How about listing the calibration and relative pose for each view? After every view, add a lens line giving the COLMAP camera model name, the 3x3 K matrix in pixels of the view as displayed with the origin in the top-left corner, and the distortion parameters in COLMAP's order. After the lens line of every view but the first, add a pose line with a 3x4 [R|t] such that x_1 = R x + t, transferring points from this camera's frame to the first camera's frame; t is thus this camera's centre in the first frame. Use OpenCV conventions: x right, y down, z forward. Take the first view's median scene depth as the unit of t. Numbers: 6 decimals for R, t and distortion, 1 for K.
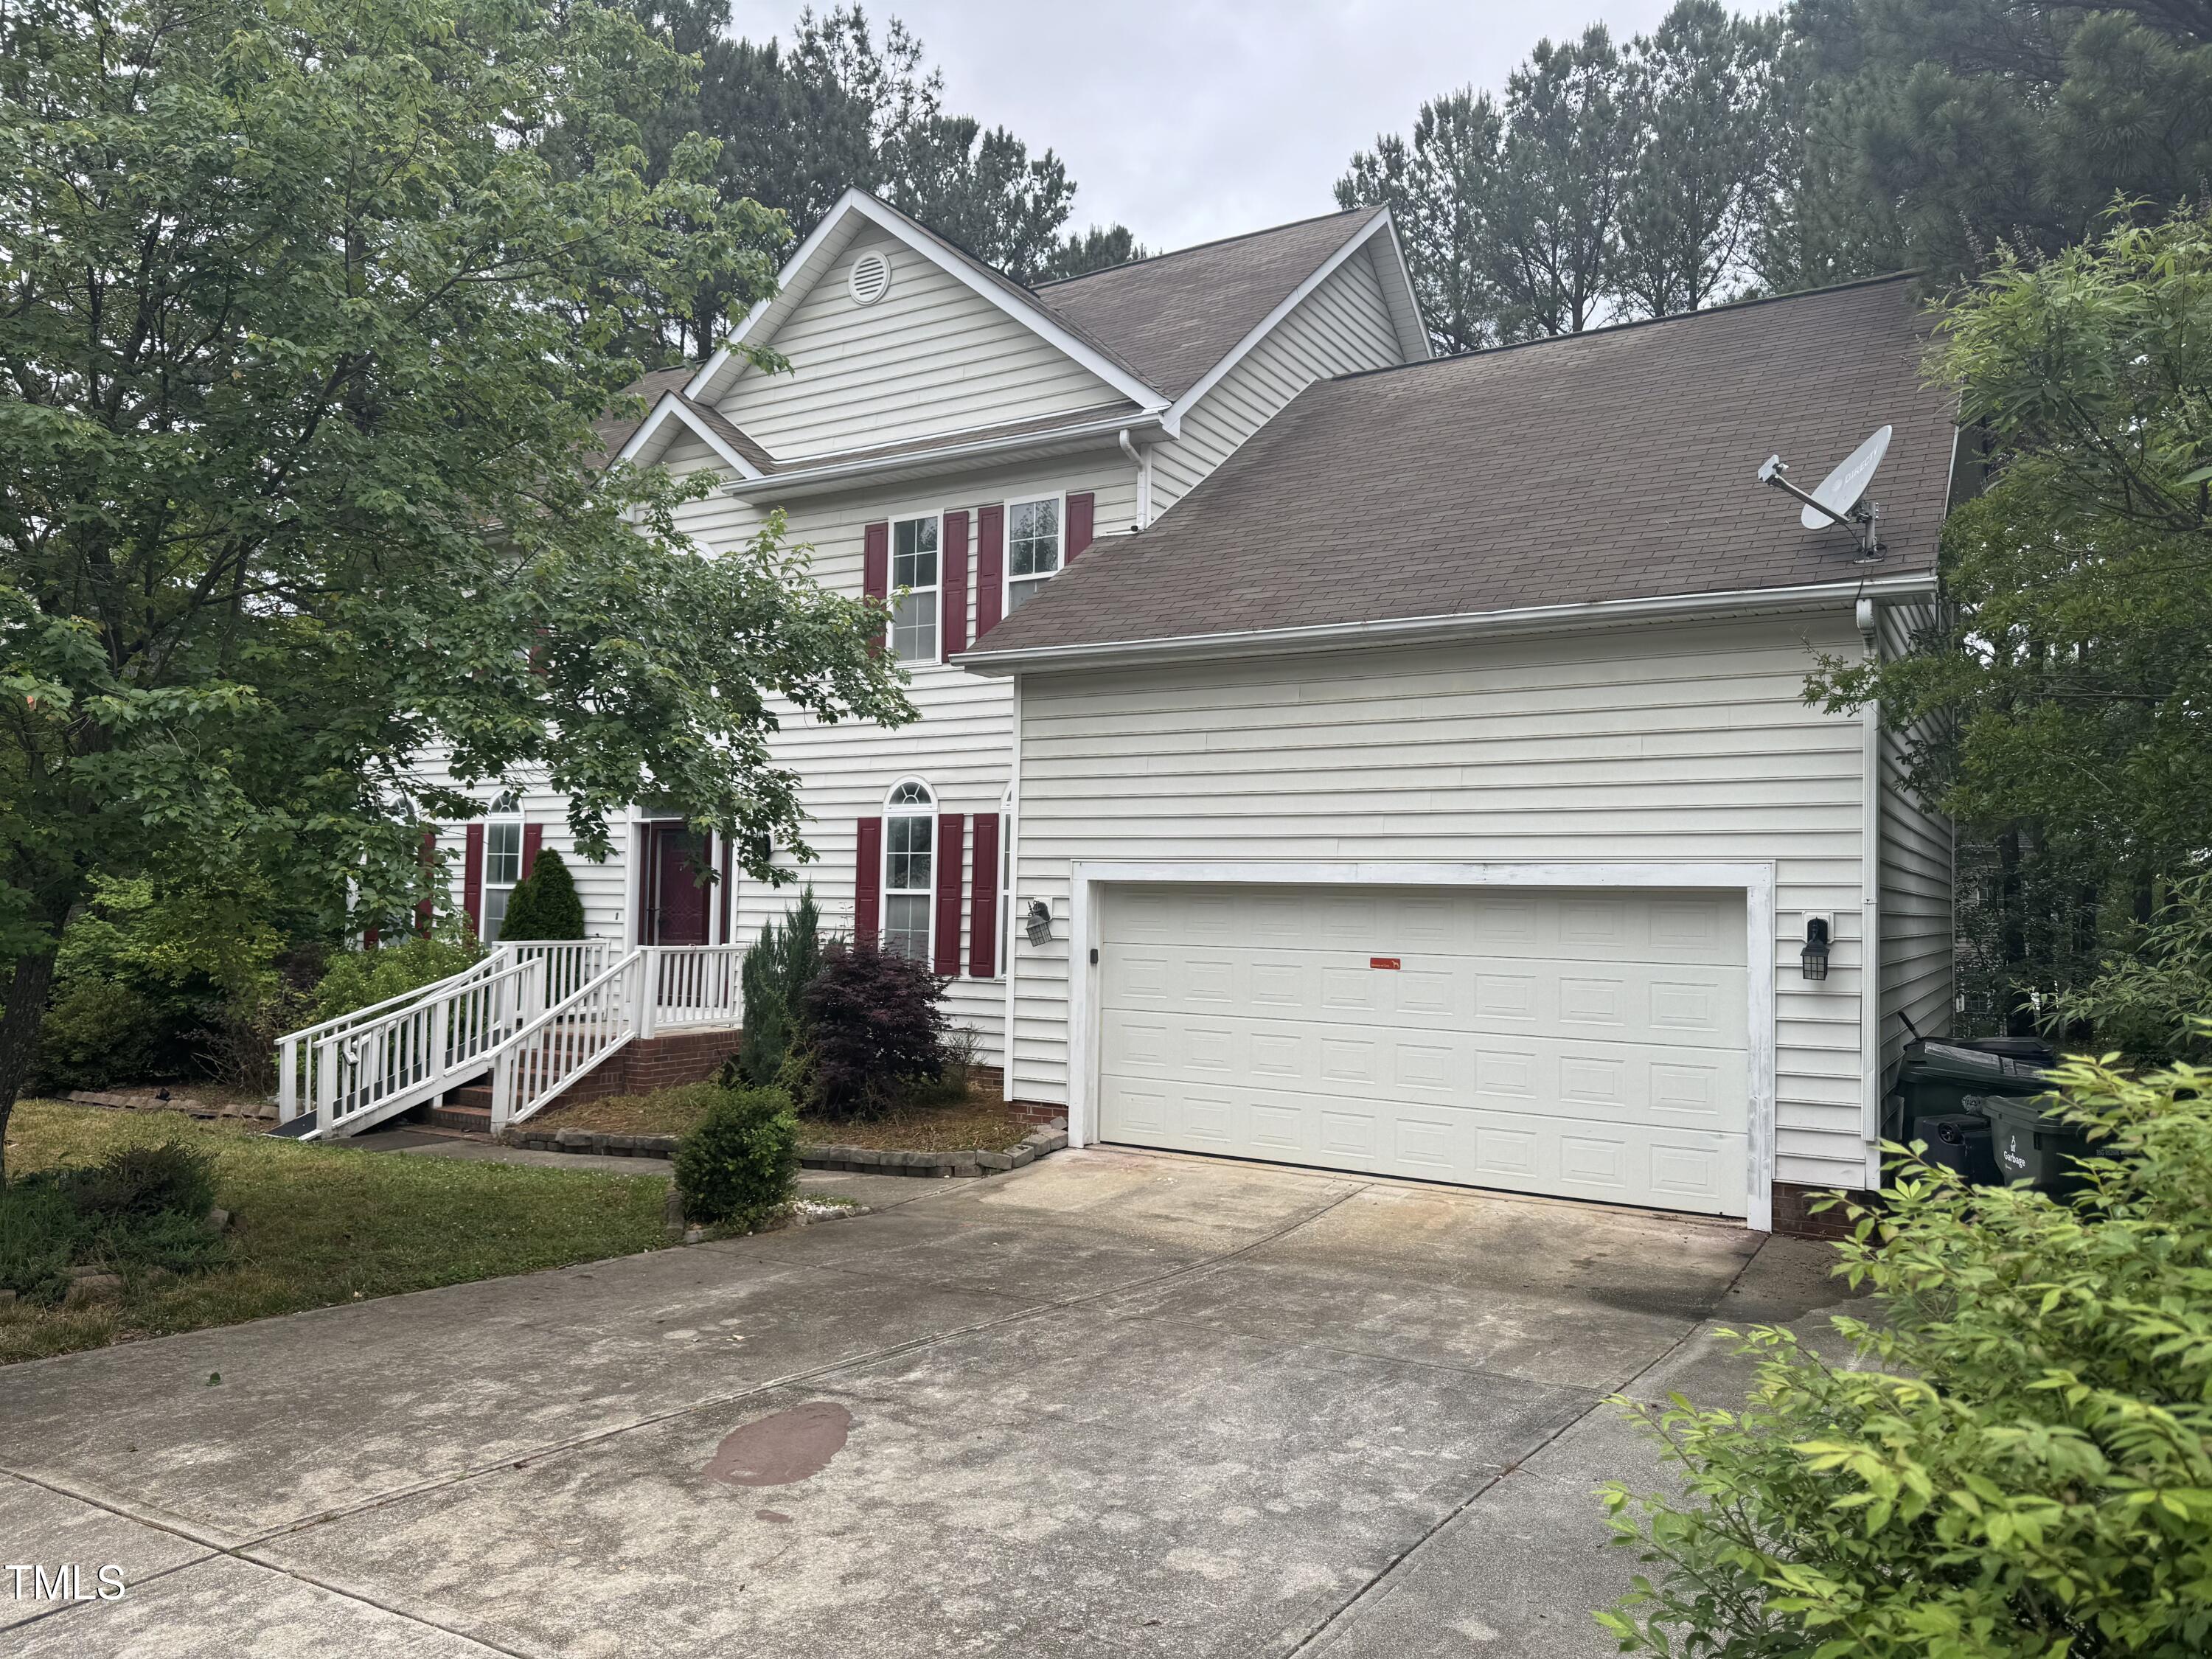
lens RADIAL K [[1554.6, 0, 1103.5], [0, 1554.6, 823.8], [0, 0, 1]] dist [0.072183, -0.081101]
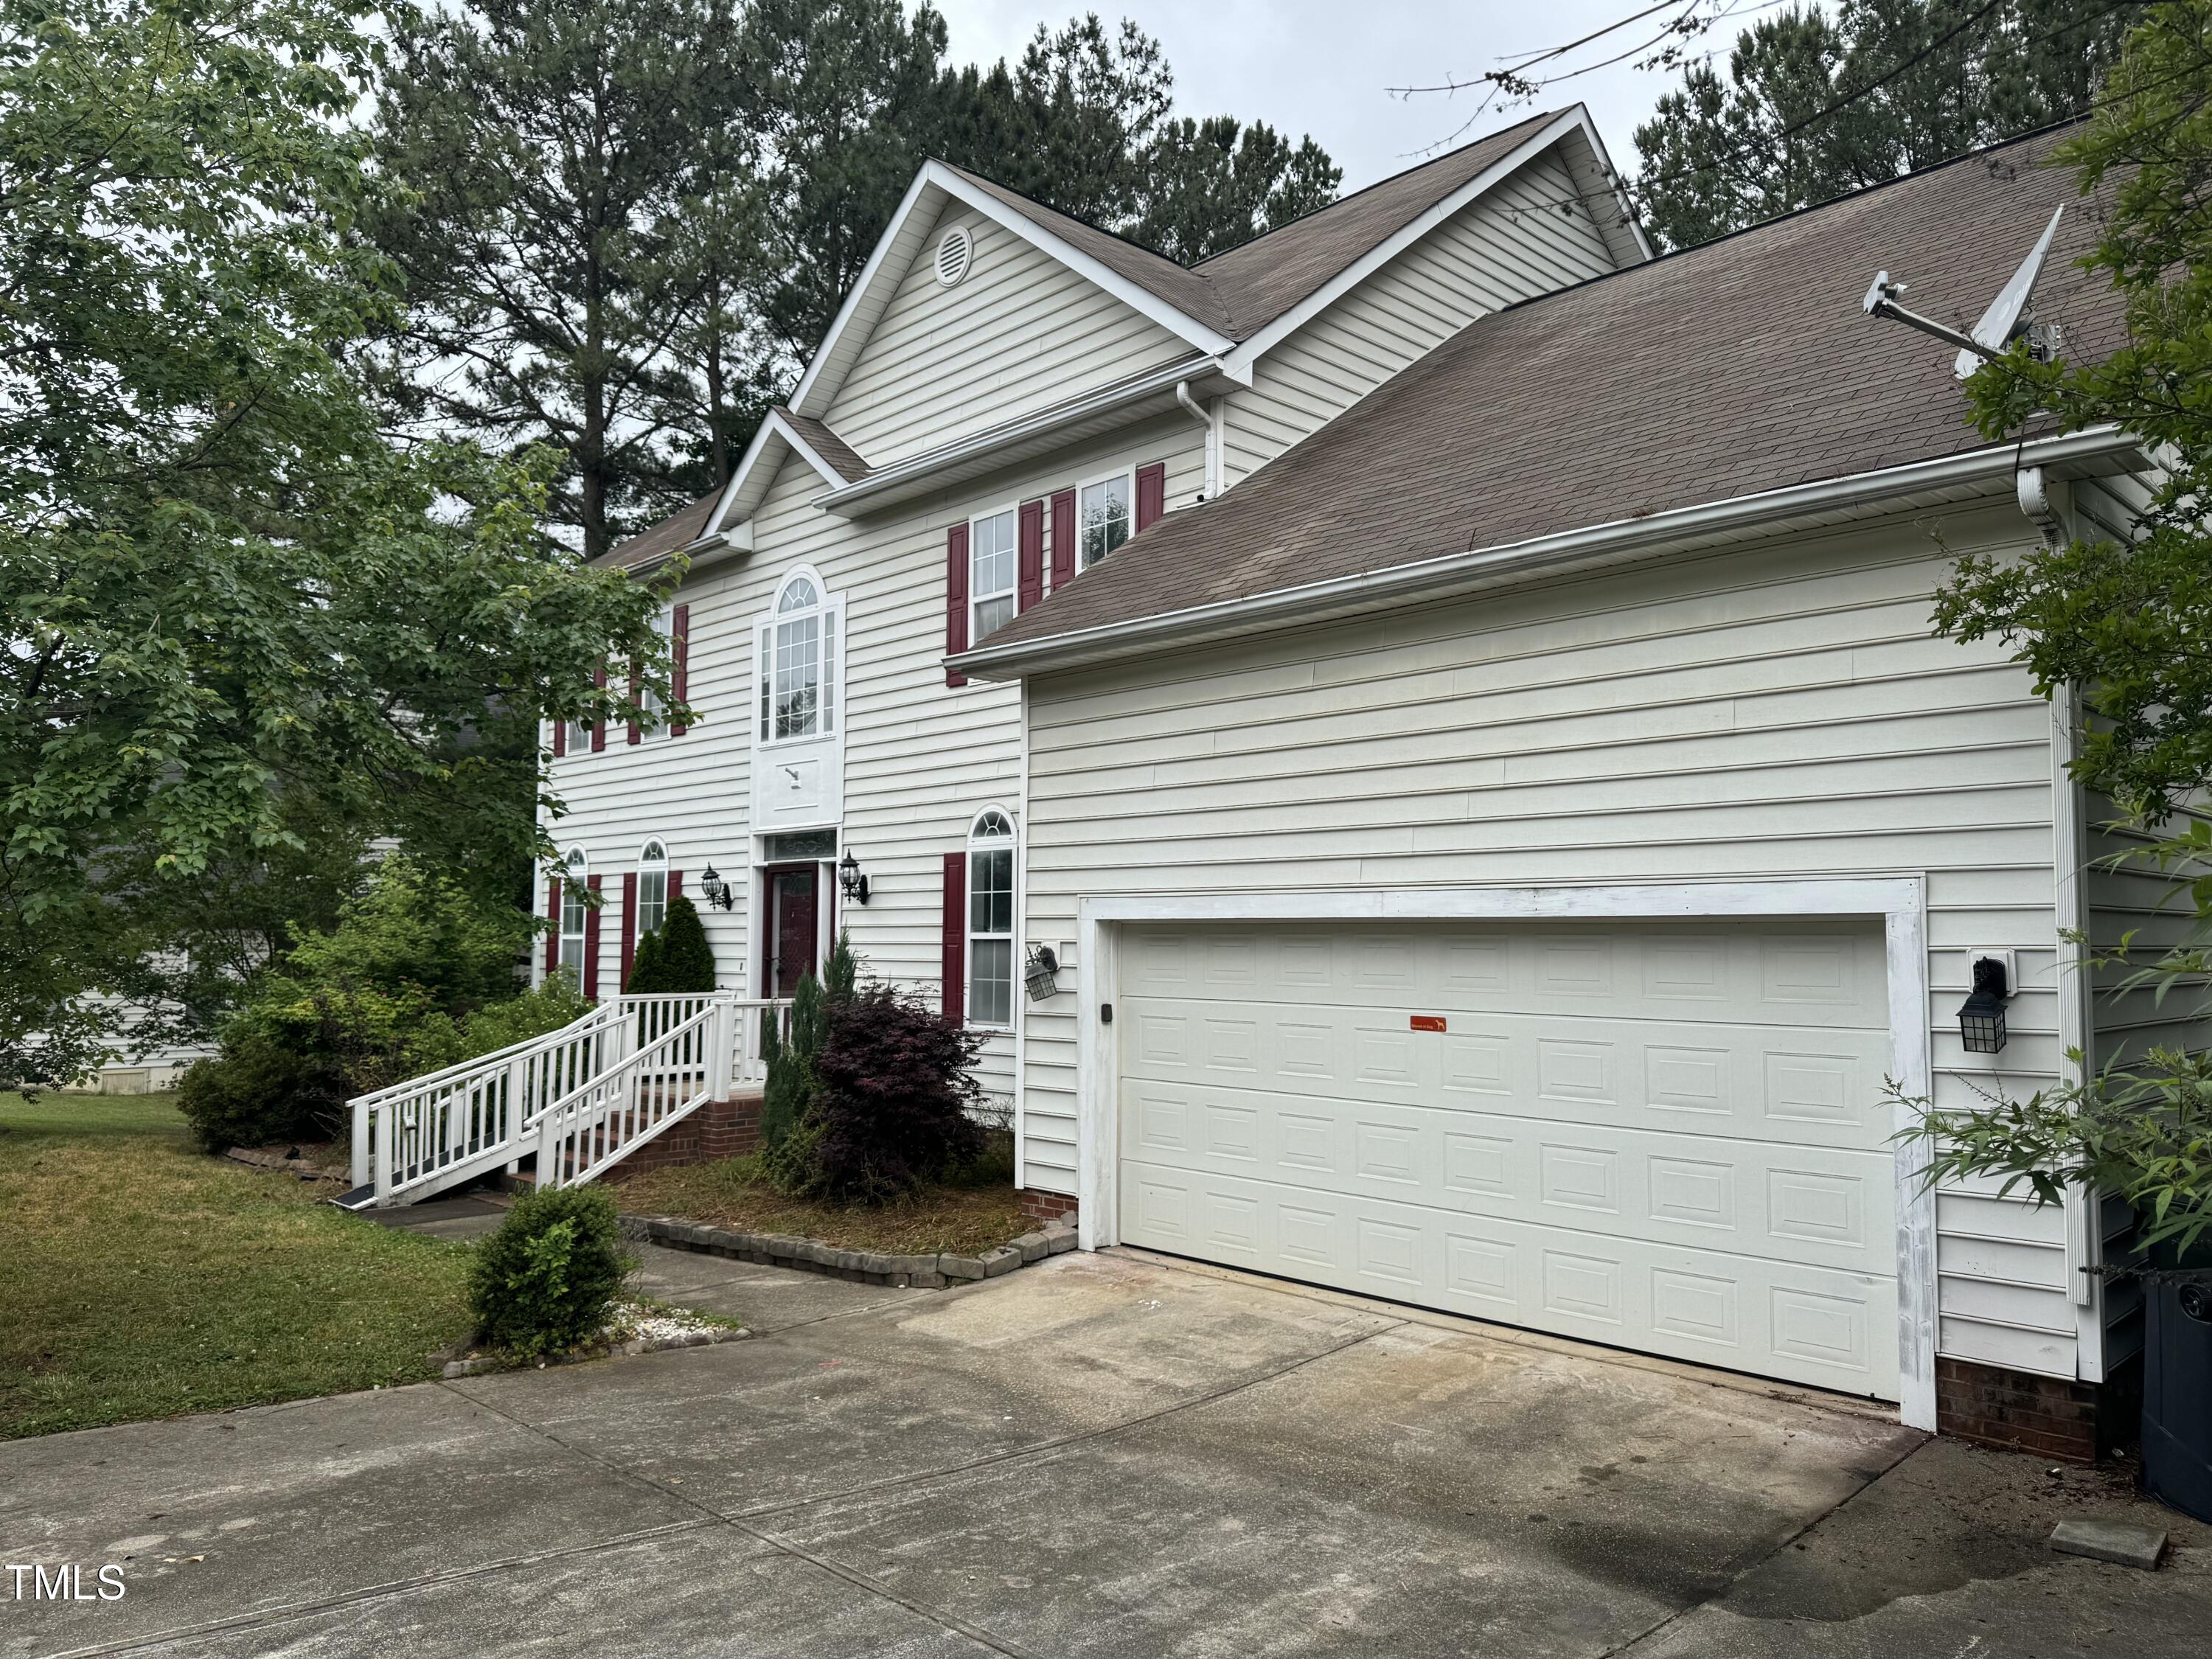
lens RADIAL K [[1554.6, 0, 1123.4], [0, 1554.6, 815.0], [0, 0, 1]] dist [0.072183, -0.081101]
pose [[0.967712, -0.036638, -0.249382, 0.184646], [0.029037, 0.998997, -0.034092, 0.008312], [0.250380, 0.025750, 0.967805, 0.182874]]
